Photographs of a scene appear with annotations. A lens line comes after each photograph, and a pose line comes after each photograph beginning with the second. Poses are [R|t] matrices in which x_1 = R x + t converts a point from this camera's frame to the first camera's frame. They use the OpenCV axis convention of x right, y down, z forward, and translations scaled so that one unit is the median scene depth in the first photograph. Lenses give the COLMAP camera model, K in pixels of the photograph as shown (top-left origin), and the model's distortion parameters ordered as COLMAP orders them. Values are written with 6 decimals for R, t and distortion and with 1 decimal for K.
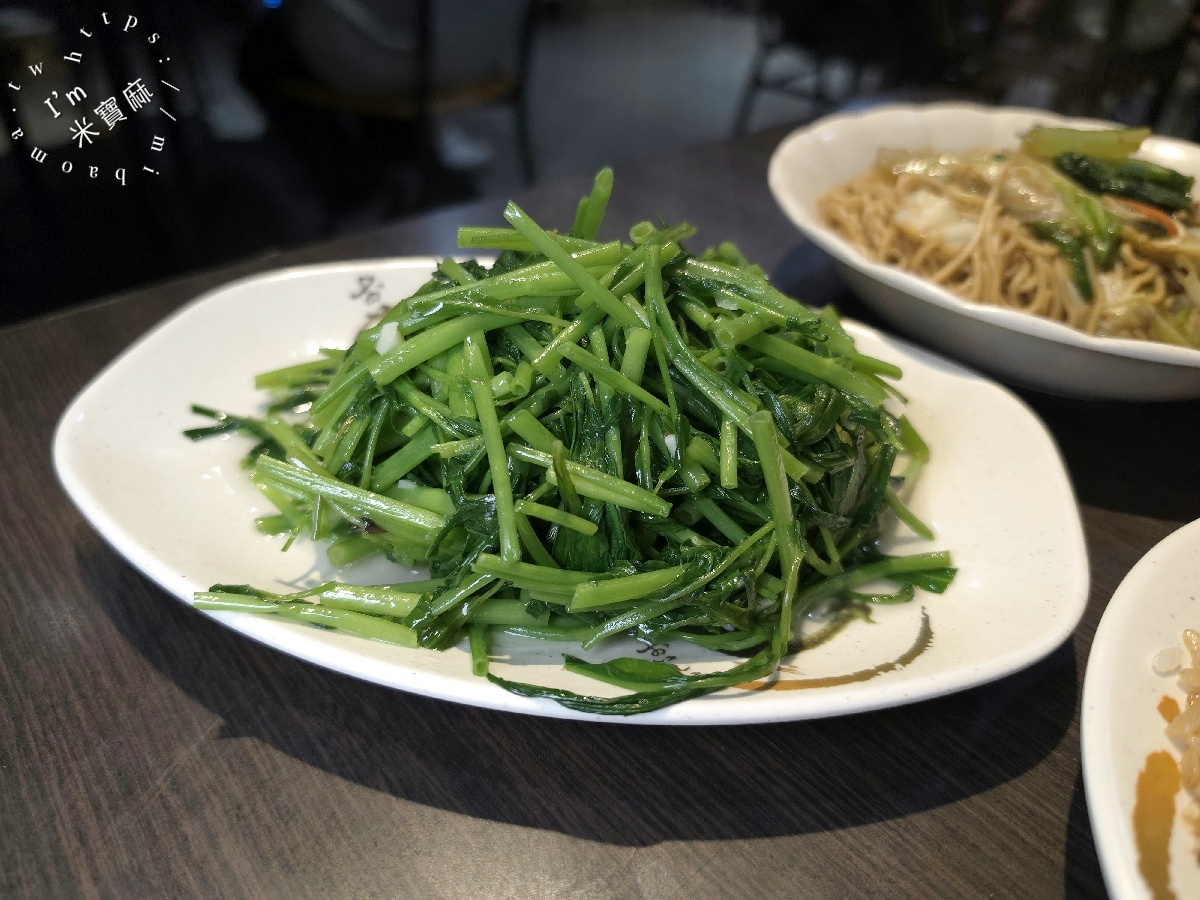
lens RADIAL K [[809.5, 0, 592.6], [0, 809.5, 473.5], [0, 0, 1]] dist [0.050285, -0.120243]
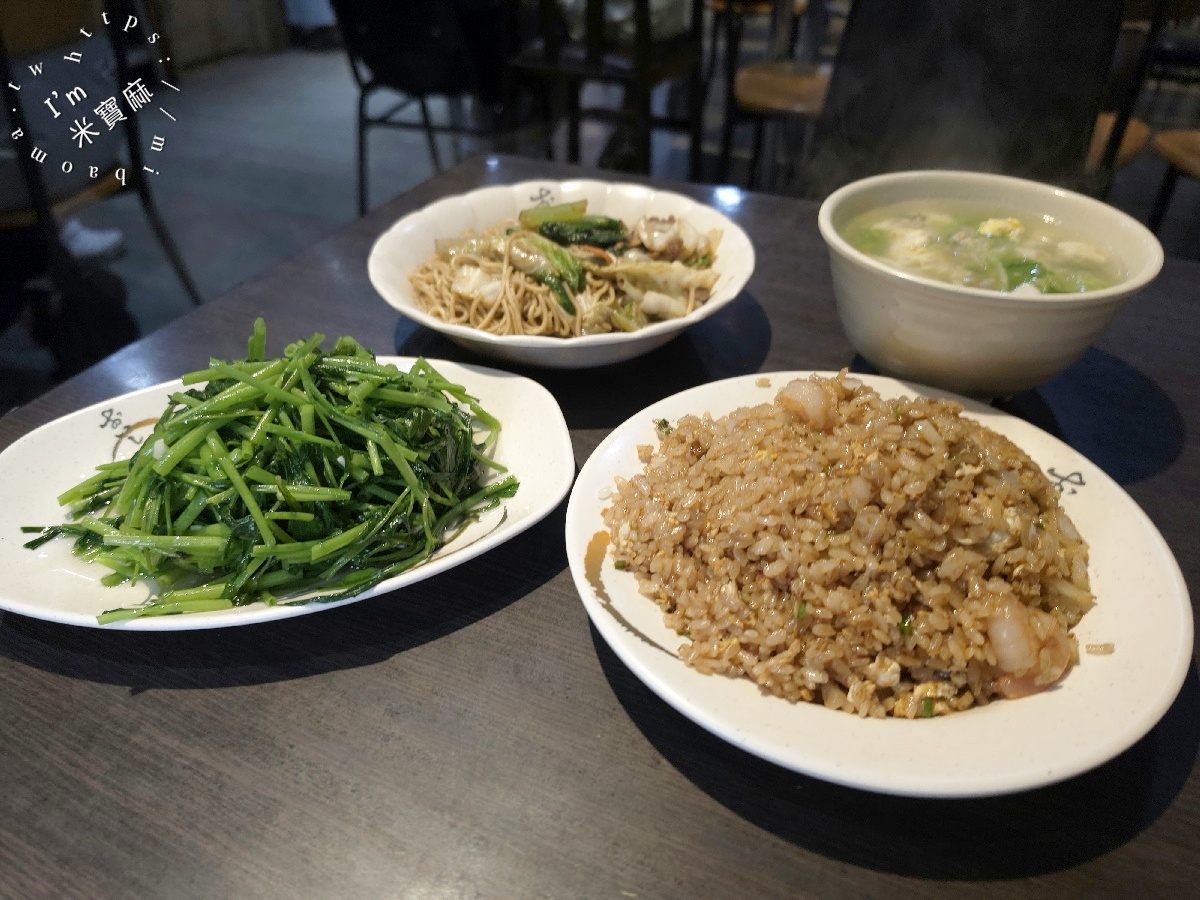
lens RADIAL K [[809.5, 0, 592.6], [0, 809.5, 473.5], [0, 0, 1]] dist [0.050285, -0.120243]
pose [[0.905302, -0.286557, 0.313549, 0.024050], [0.288659, 0.956563, 0.040778, 0.075130], [-0.311615, 0.053593, 0.948696, -0.880458]]
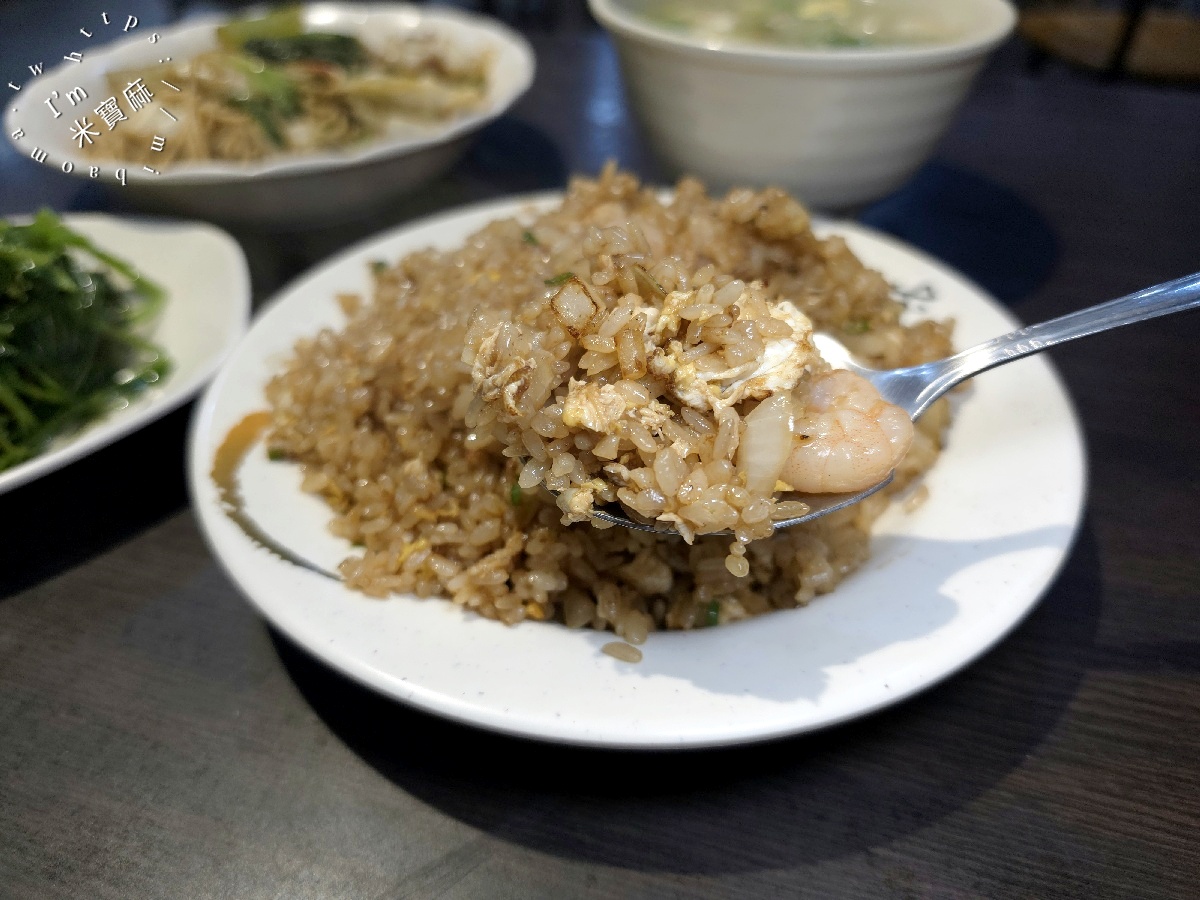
lens RADIAL K [[809.5, 0, 592.6], [0, 809.5, 473.5], [0, 0, 1]] dist [0.050285, -0.120243]
pose [[0.832289, -0.392608, 0.391350, 0.443471], [0.364550, 0.919484, 0.147147, 0.348327], [-0.417611, 0.020198, 0.908401, -0.505401]]
